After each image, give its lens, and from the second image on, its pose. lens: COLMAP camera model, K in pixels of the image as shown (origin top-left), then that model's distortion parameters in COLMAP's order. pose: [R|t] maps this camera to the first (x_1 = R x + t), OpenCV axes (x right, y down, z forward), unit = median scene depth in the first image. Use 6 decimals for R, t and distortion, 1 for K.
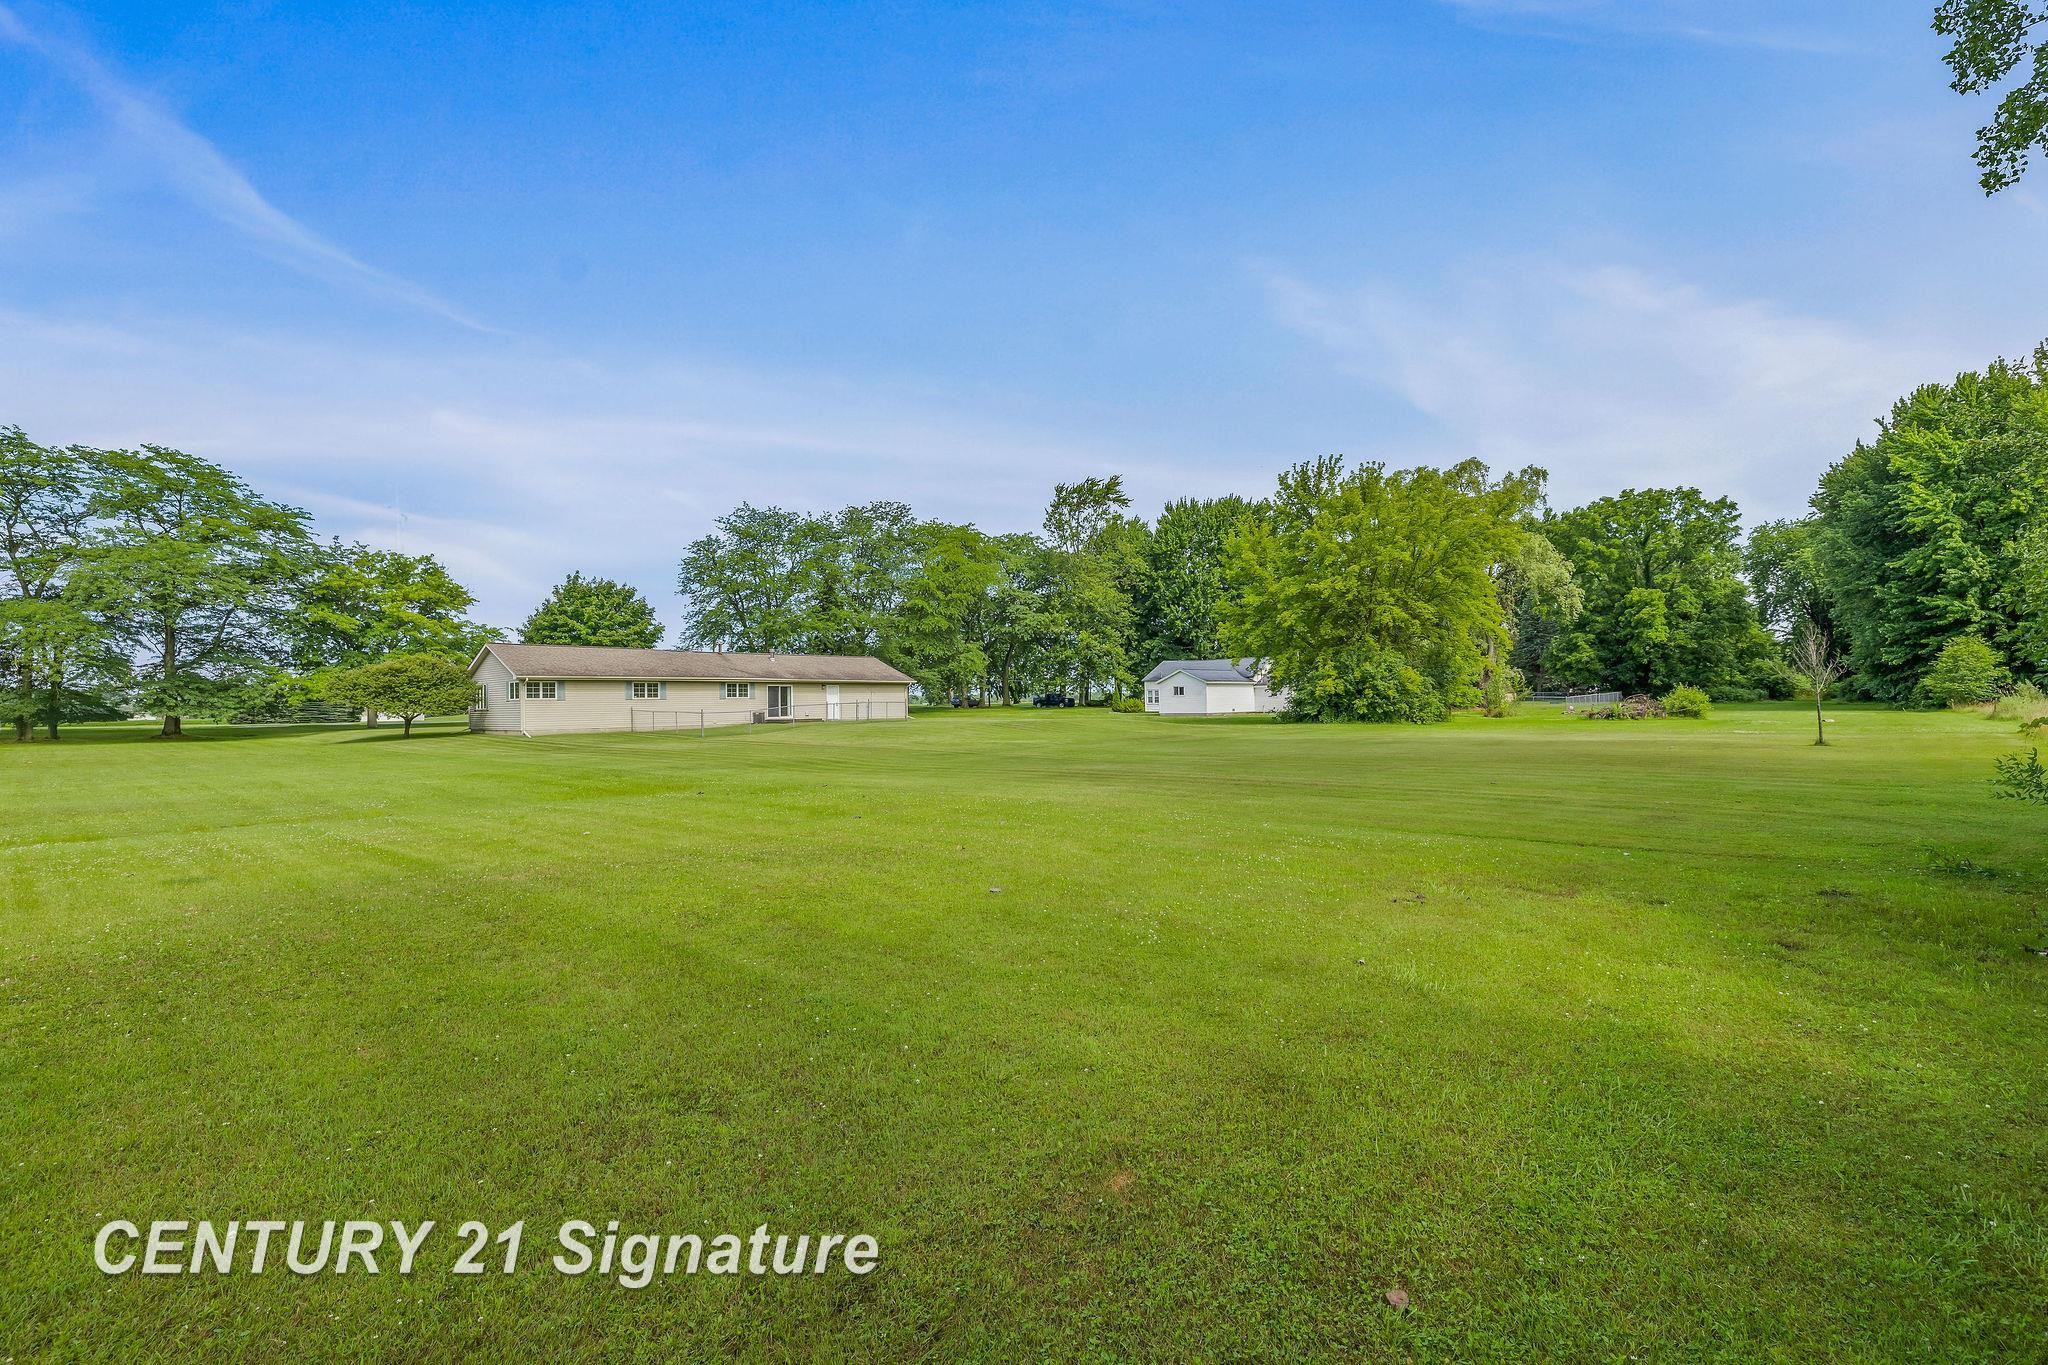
lens RADIAL K [[851.8, 0, 1022.2], [0, 851.8, 676.8], [0, 0, 1]] dist [0.000943, 0.000212]
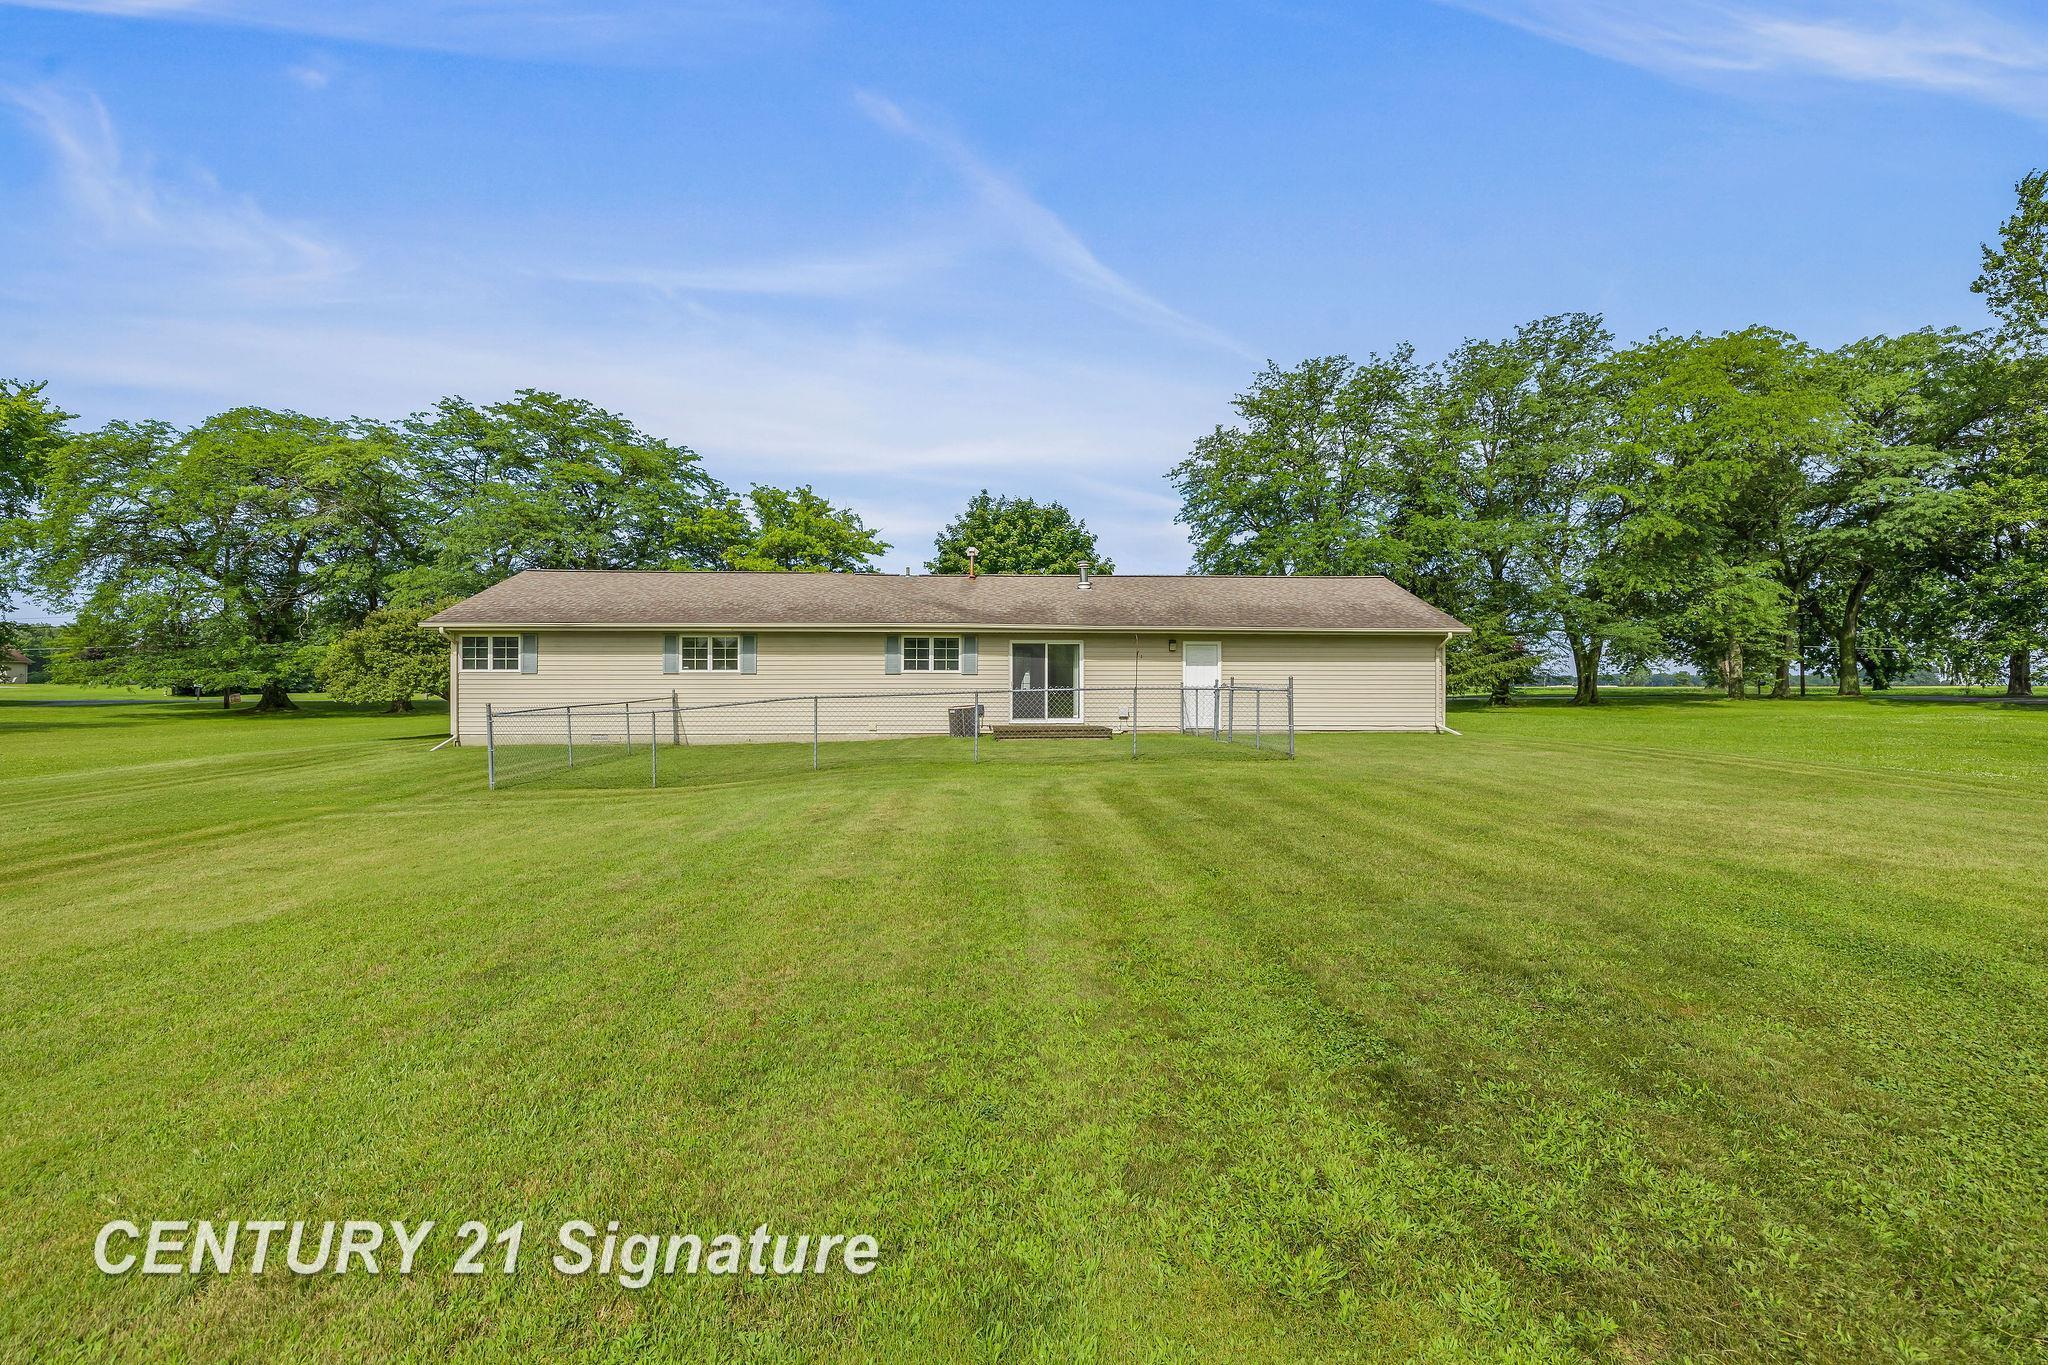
lens RADIAL K [[851.8, 0, 1022.2], [0, 851.8, 676.8], [0, 0, 1]] dist [0.000943, 0.000212]
pose [[0.699254, 0.011061, -0.714788, -0.001630], [0.009079, 0.999662, 0.024352, 0.011804], [0.714816, -0.023517, 0.698917, 0.509520]]
